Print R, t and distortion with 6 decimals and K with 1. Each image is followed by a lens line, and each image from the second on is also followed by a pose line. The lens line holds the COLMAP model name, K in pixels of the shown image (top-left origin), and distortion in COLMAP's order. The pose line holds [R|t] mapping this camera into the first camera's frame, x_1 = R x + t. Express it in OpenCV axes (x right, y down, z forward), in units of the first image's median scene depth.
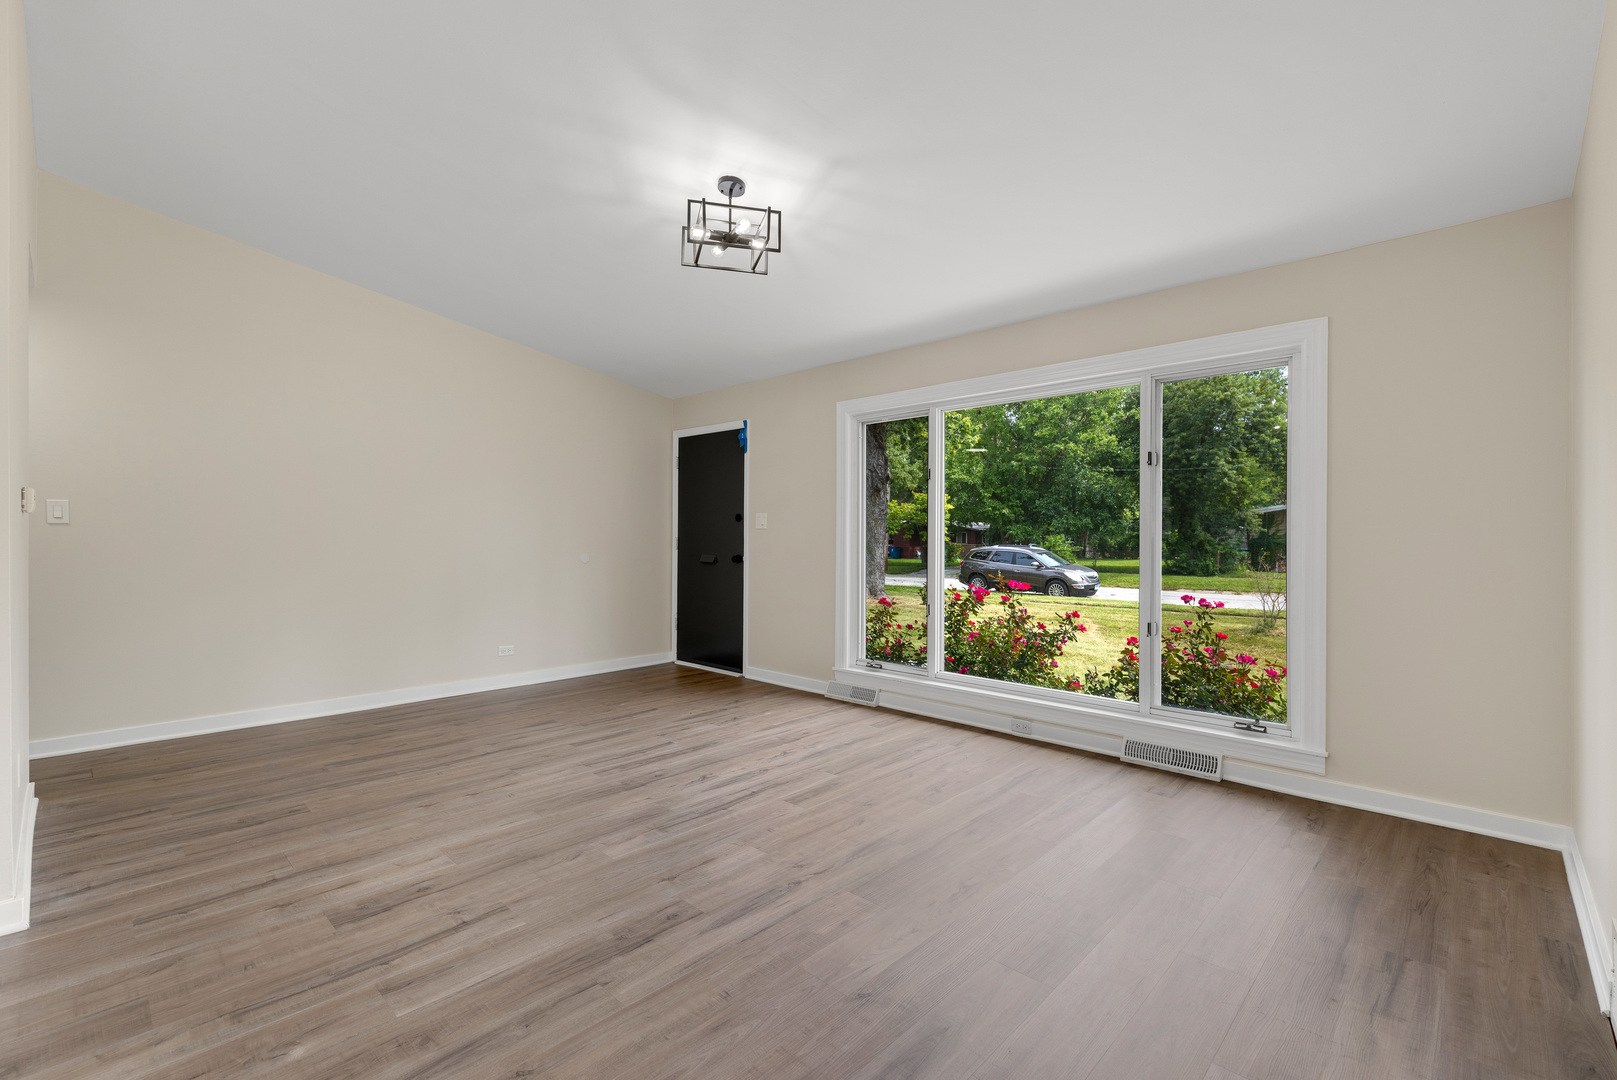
lens RADIAL K [[708.3, 0, 809.3], [0, 708.3, 533.4], [0, 0, 1]] dist [-0.000592, 0.000351]
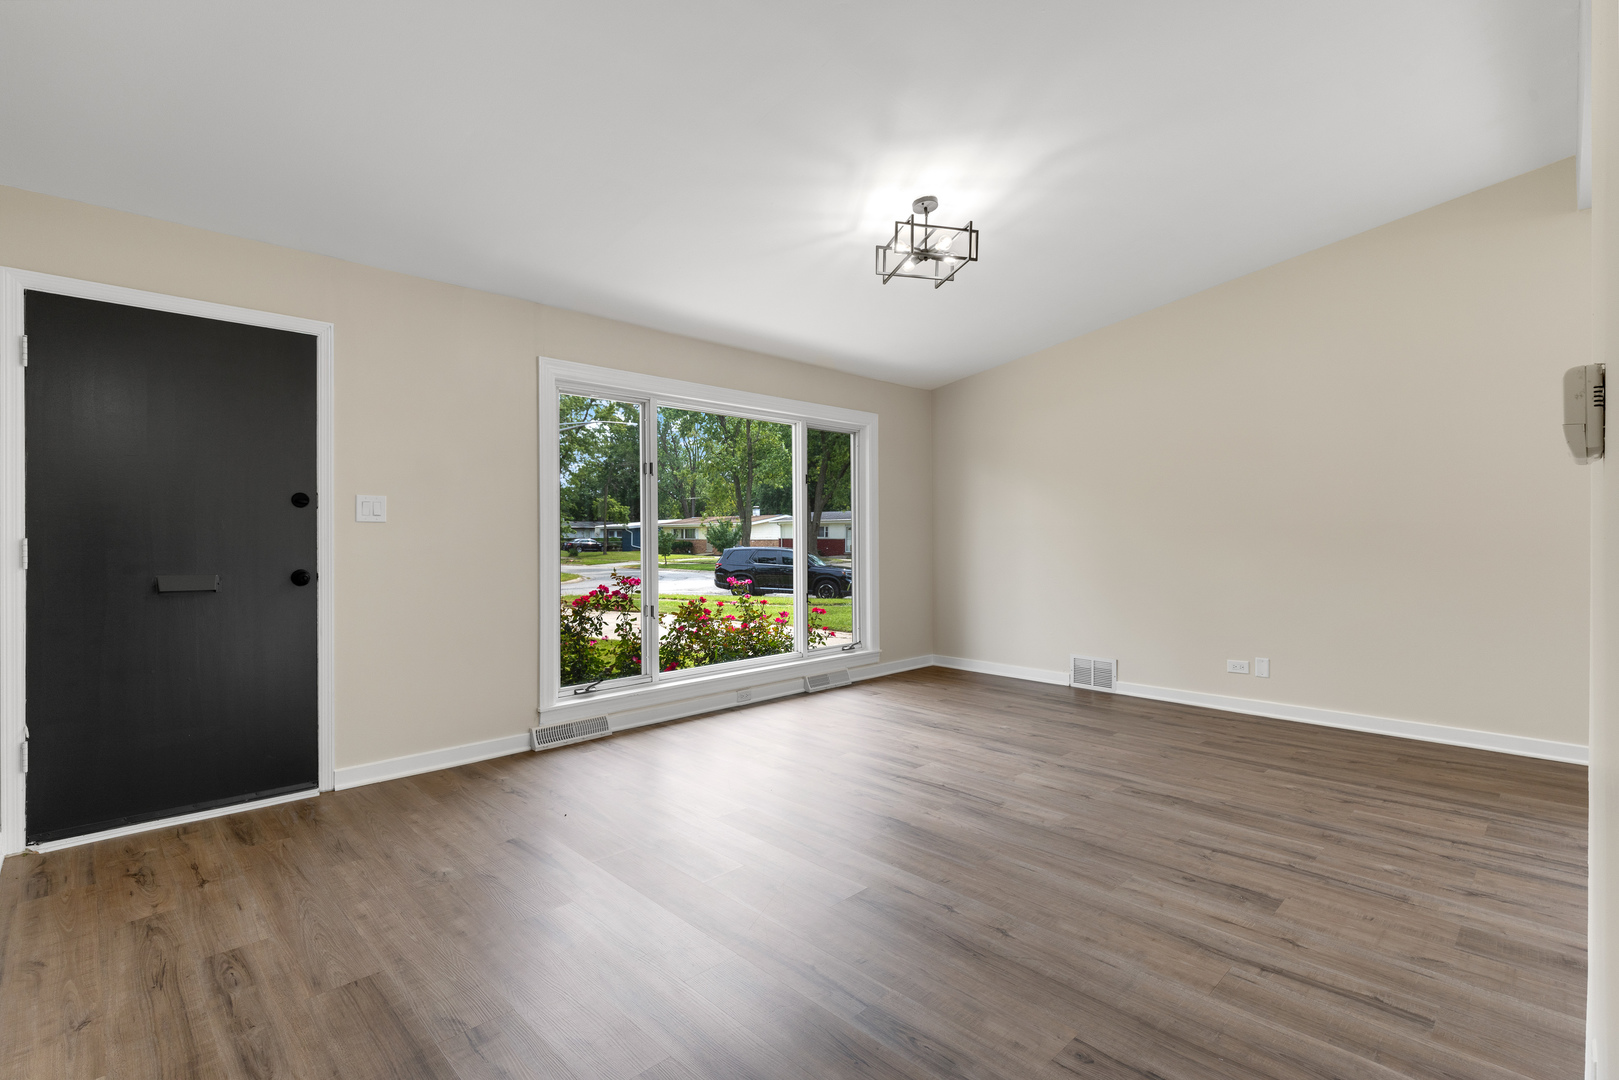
lens RADIAL K [[756.3, 0, 809.5], [0, 756.3, 540.0], [0, 0, 1]] dist [-0.000884, -0.000595]
pose [[0.030238, -0.010488, 0.999488, -1.728837], [-0.000766, 0.999944, 0.010516, 0.007812], [-0.999542, -0.001083, 0.030228, 1.595941]]
